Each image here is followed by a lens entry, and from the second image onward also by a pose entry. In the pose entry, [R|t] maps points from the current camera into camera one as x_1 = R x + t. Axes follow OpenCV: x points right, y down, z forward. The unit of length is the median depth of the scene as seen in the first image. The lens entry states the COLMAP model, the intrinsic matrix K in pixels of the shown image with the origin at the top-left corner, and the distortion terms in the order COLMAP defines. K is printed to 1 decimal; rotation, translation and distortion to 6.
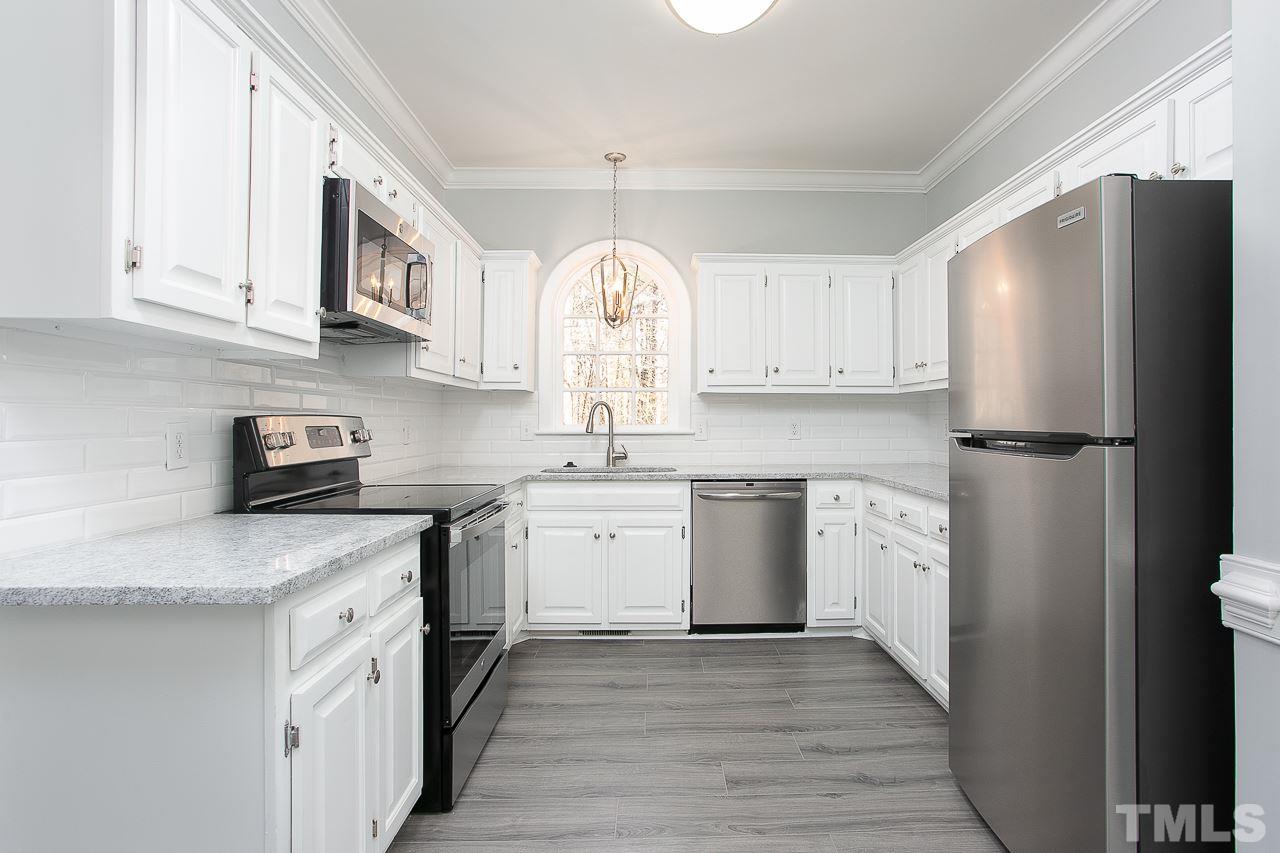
lens RADIAL K [[698.6, 0, 642.0], [0, 698.6, 420.1], [0, 0, 1]] dist [-0.087722, 0.051137]
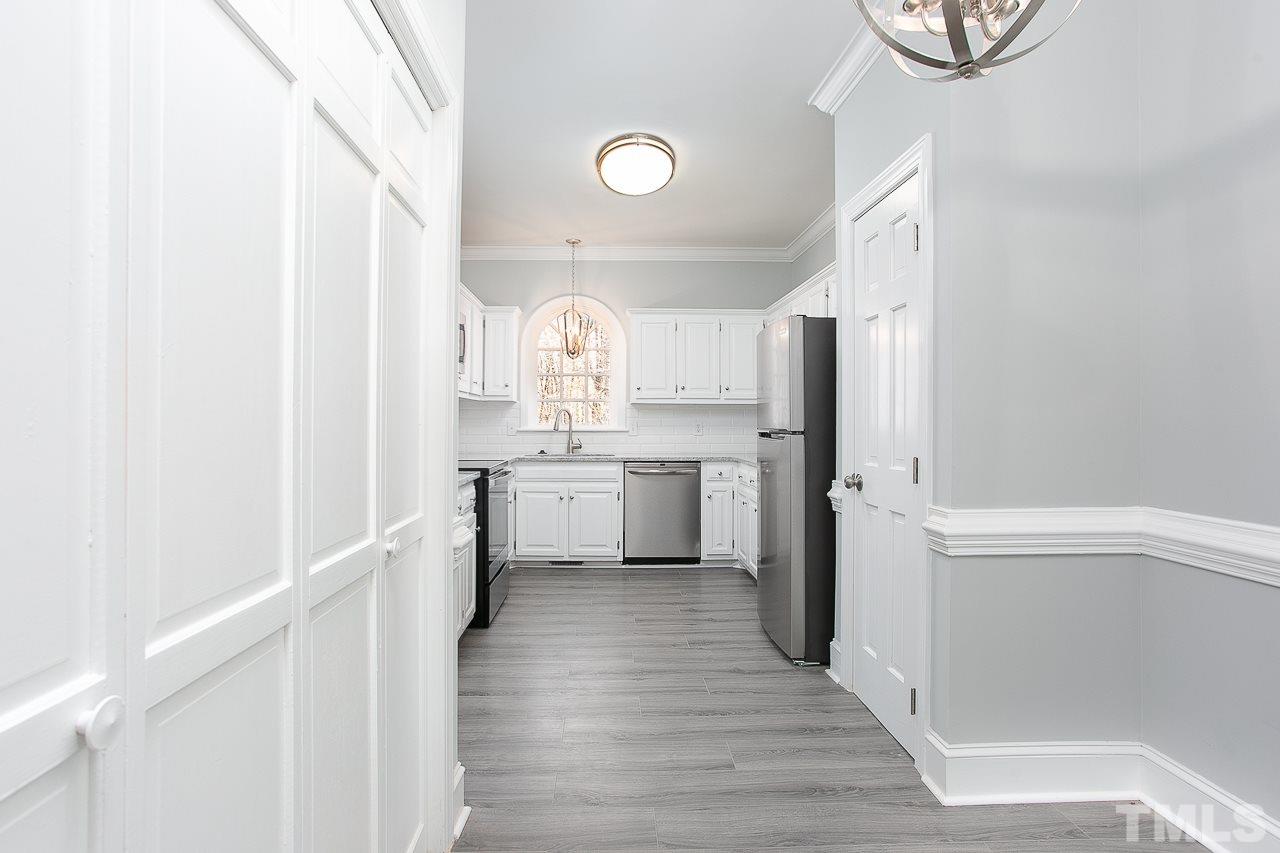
lens RADIAL K [[714.9, 0, 605.2], [0, 714.9, 424.9], [0, 0, 1]] dist [-0.000744, 0.055112]
pose [[0.999923, 0.003147, 0.012009, 0.011203], [-0.003224, 0.999974, 0.006452, -0.003279], [-0.011989, -0.006490, 0.999907, -0.549330]]
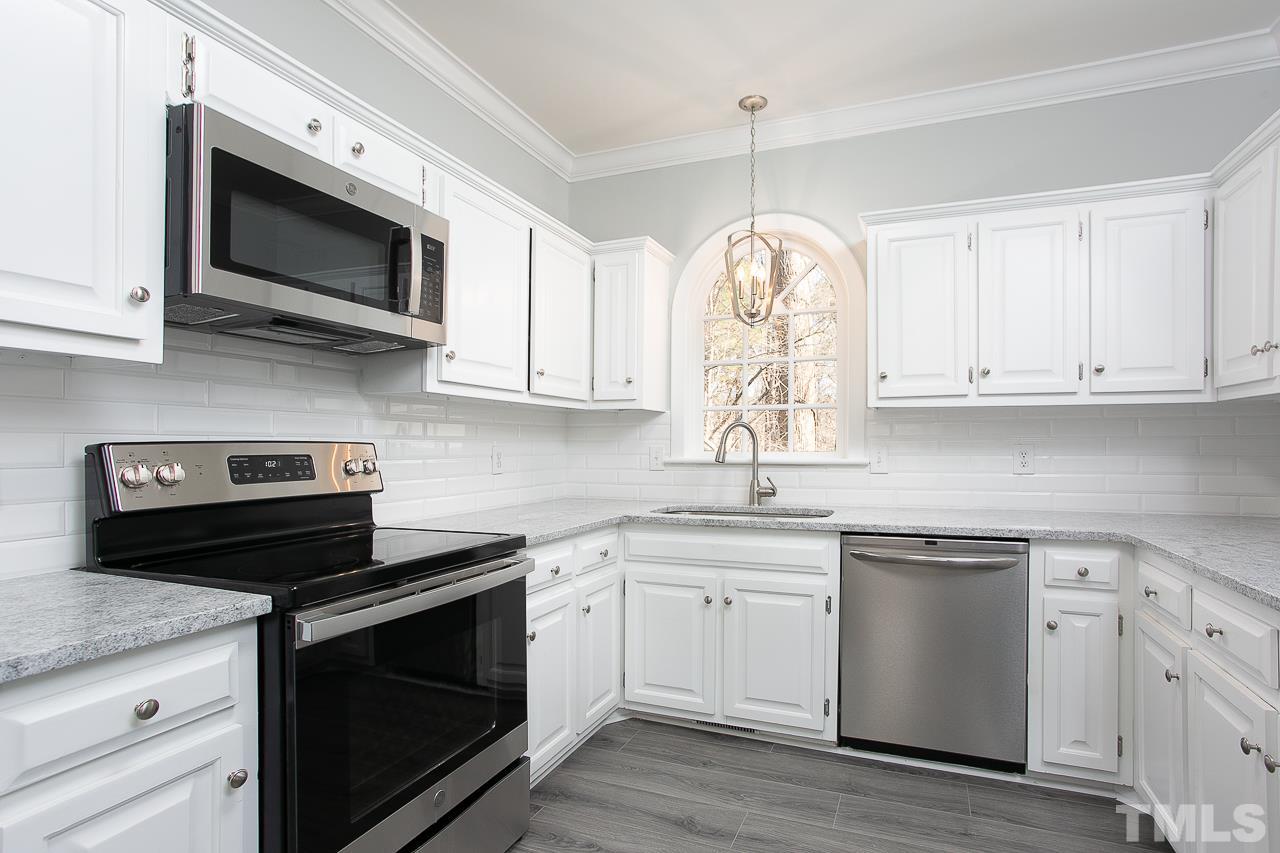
lens RADIAL K [[638.8, 0, 647.6], [0, 638.8, 449.4], [0, 0, 1]] dist [-0.054390, 0.035178]
pose [[0.920196, 0.004181, -0.391435, 0.141370], [-0.000122, 0.999946, 0.010395, -0.003703], [0.391458, -0.009518, 0.920147, 0.332657]]
